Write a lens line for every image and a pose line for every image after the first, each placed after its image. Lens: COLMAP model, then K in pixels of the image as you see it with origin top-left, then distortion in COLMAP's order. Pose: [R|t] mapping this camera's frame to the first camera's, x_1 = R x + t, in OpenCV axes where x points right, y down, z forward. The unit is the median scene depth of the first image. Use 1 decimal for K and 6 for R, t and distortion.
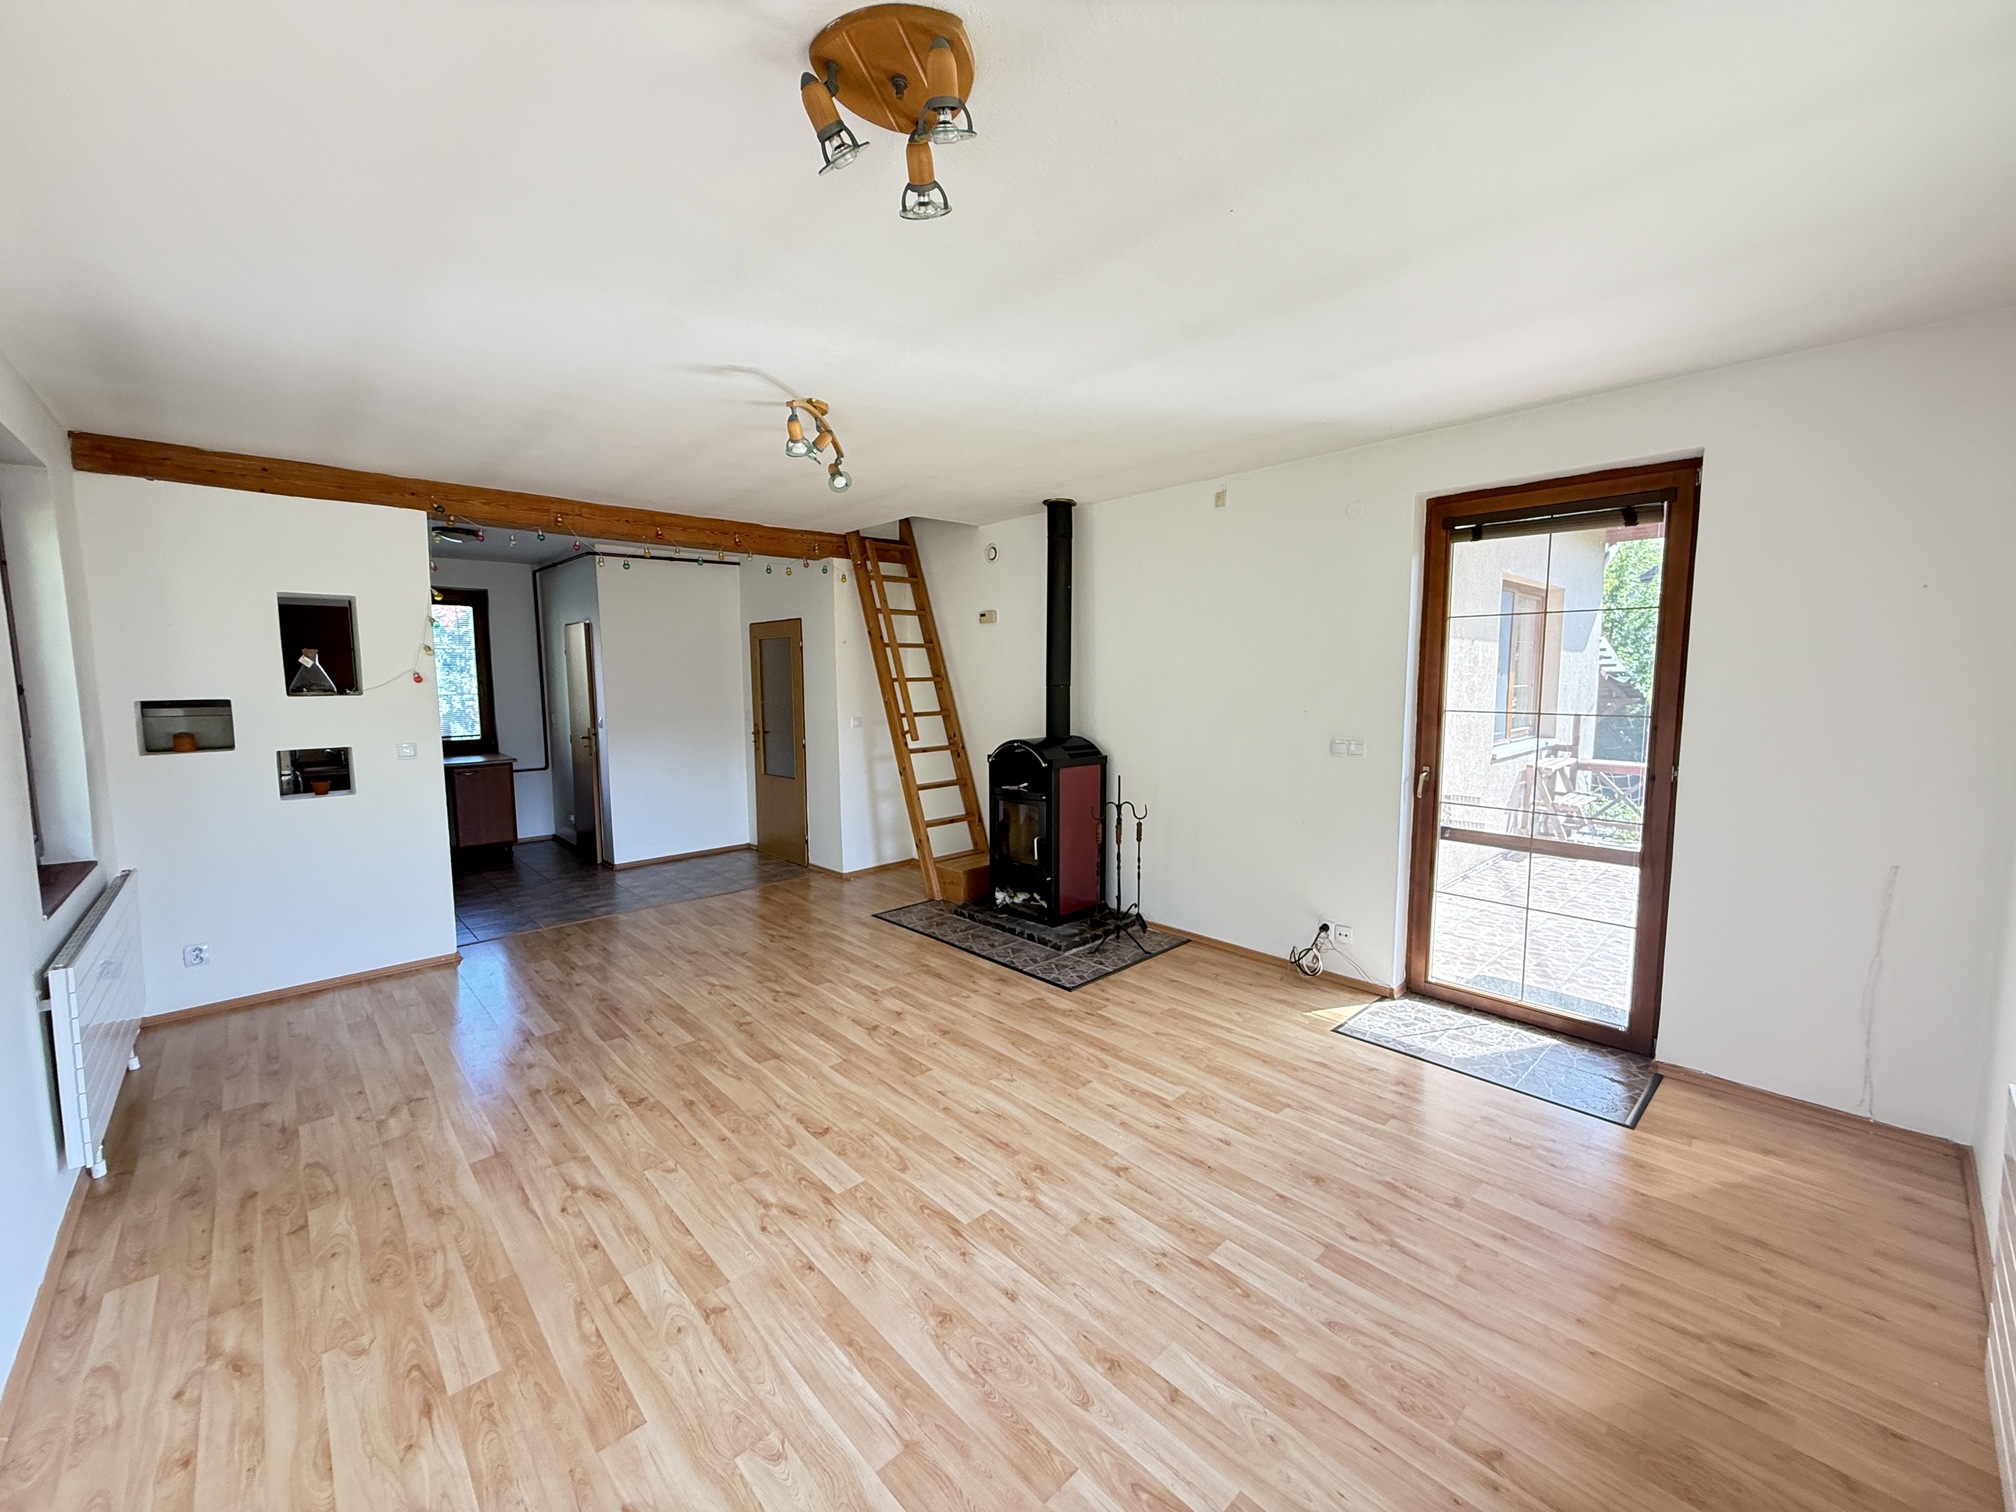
lens RADIAL K [[802.7, 0, 1004.3], [0, 802.7, 752.7], [0, 0, 1]] dist [-0.000644, 0.000331]
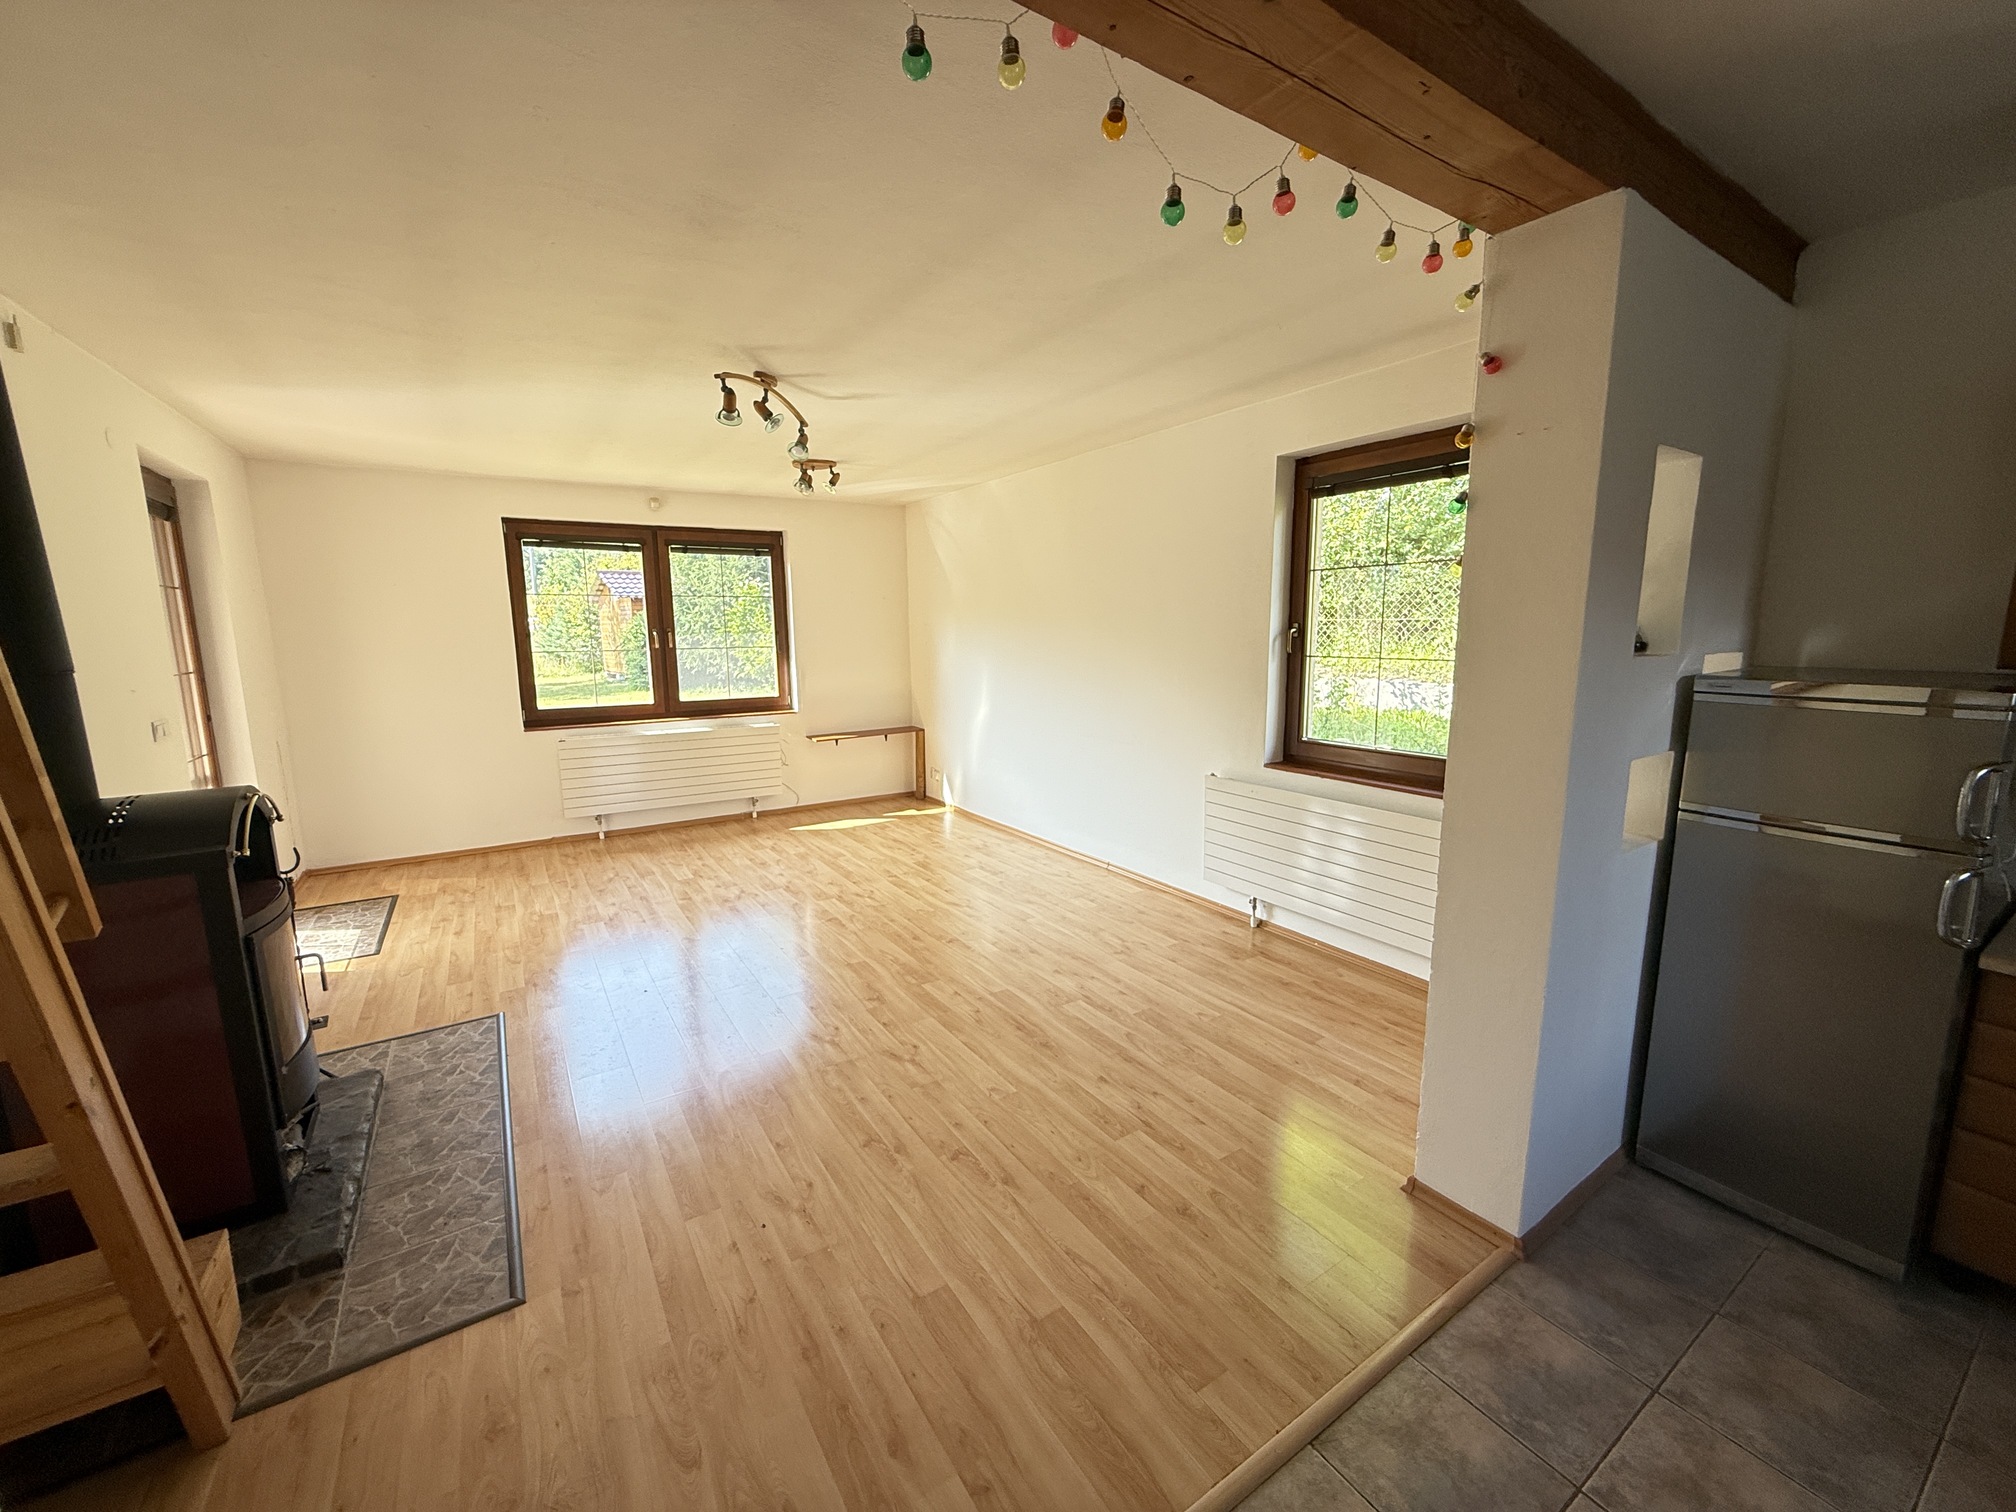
lens RADIAL K [[802.7, 0, 1004.3], [0, 802.7, 752.7], [0, 0, 1]] dist [-0.000644, 0.000331]
pose [[-0.983908, -0.010696, 0.178356, -0.729407], [0.035389, 0.966766, 0.253200, -0.203095], [-0.175137, 0.255438, -0.950831, 2.051269]]
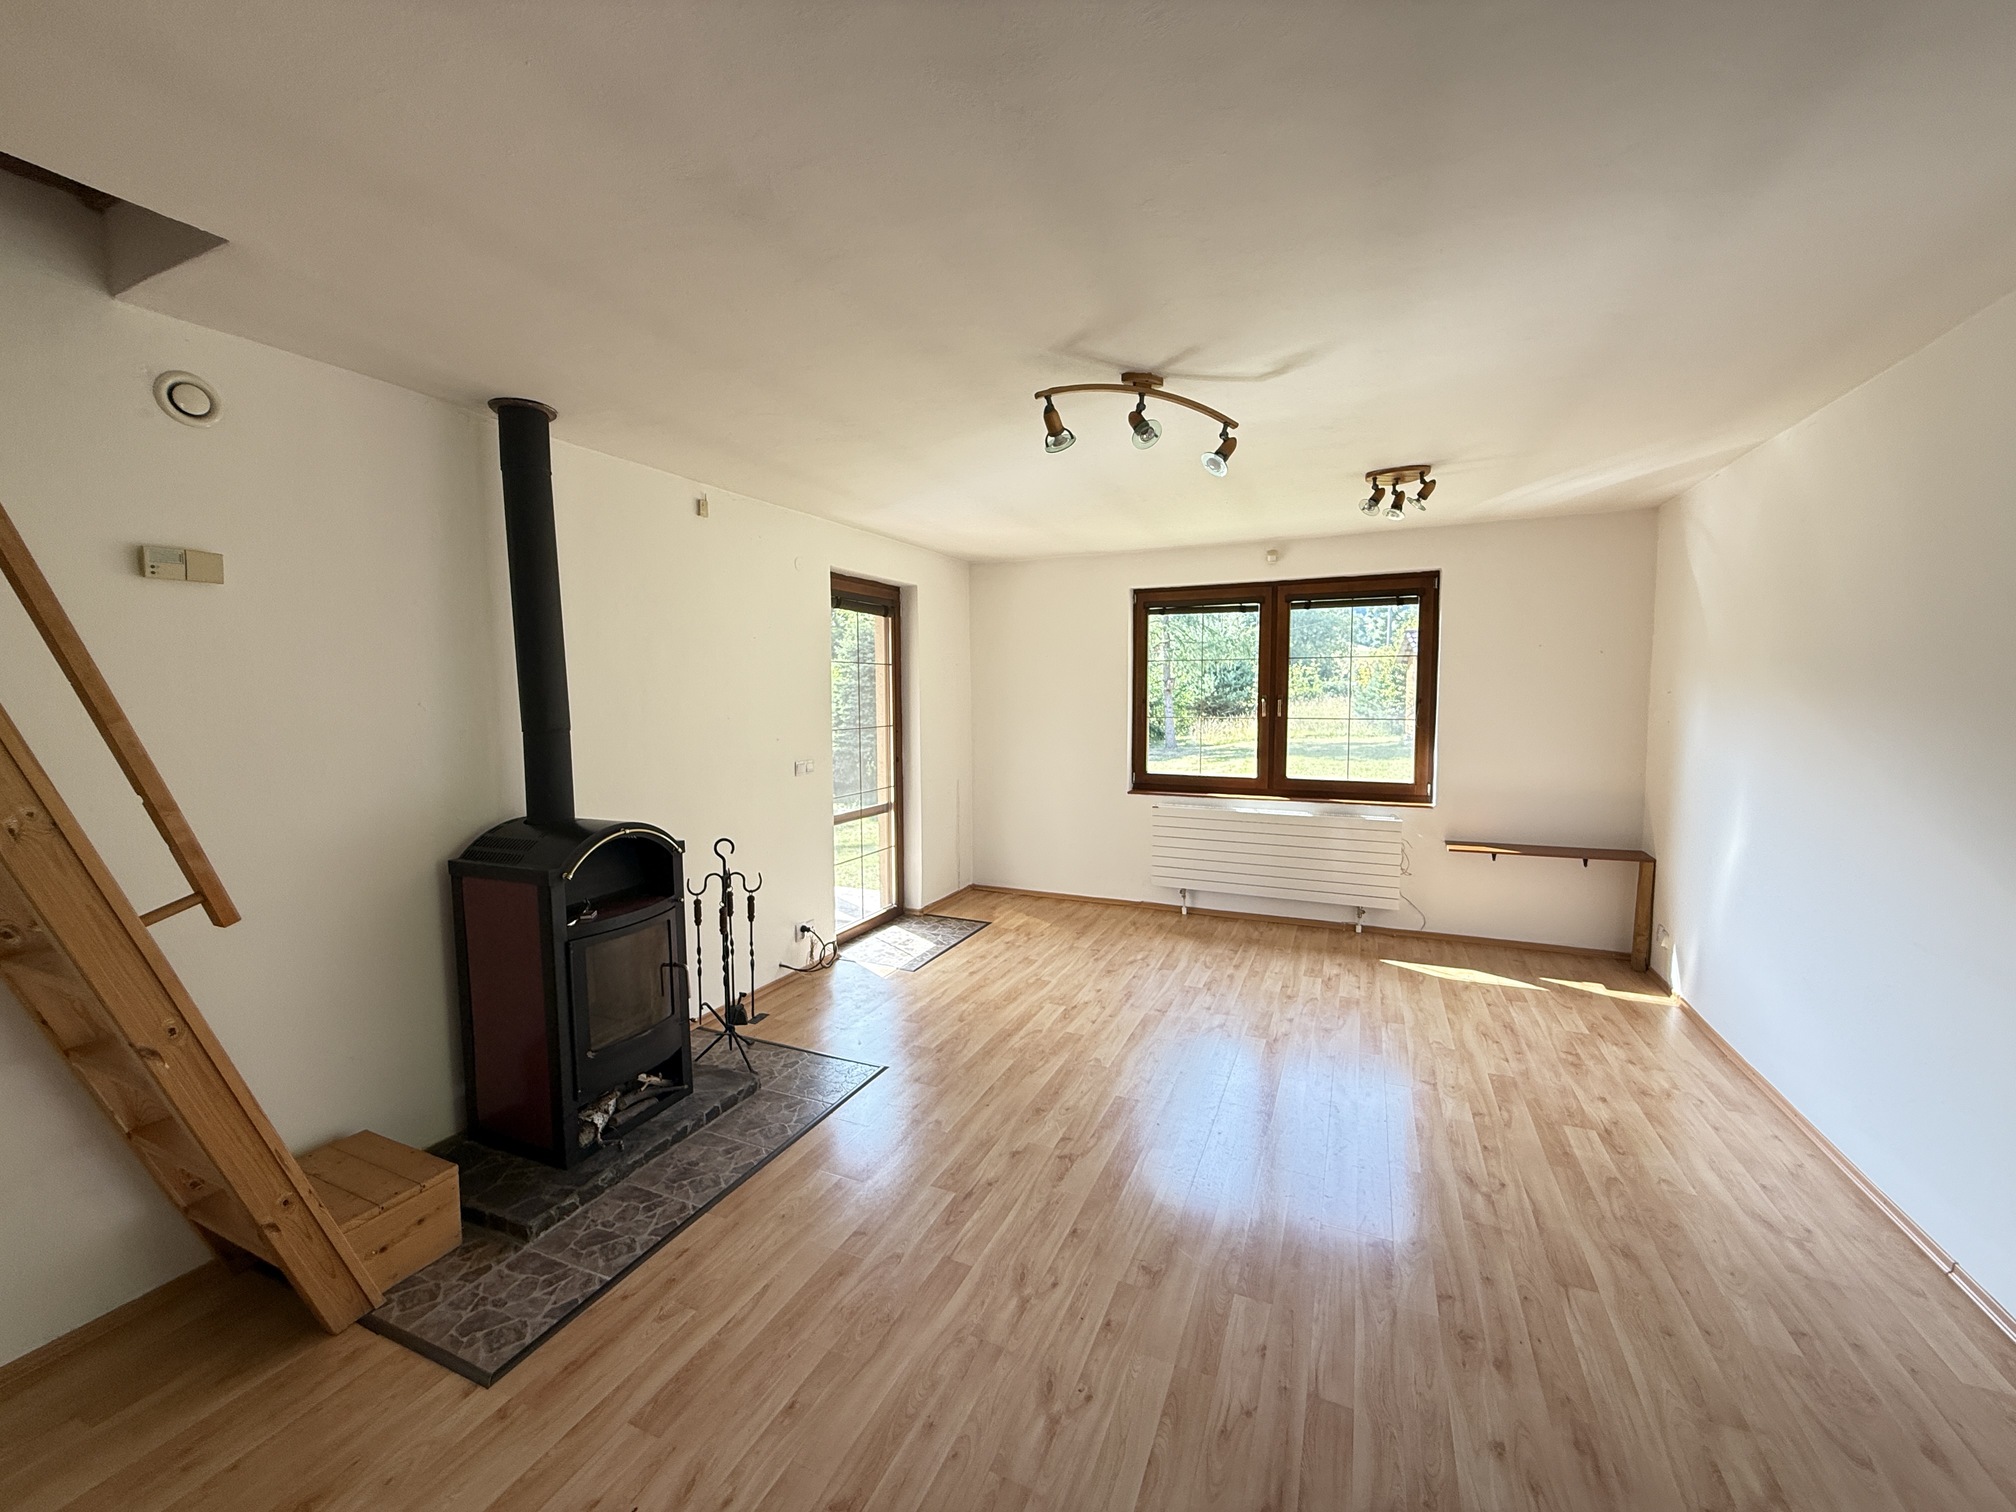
lens RADIAL K [[802.7, 0, 1004.3], [0, 802.7, 752.7], [0, 0, 1]] dist [-0.000644, 0.000331]
pose [[-0.389199, -0.060469, 0.919167, -0.936922], [0.102195, 0.988849, 0.108325, -0.153834], [-0.915467, 0.136094, -0.378680, 1.460371]]
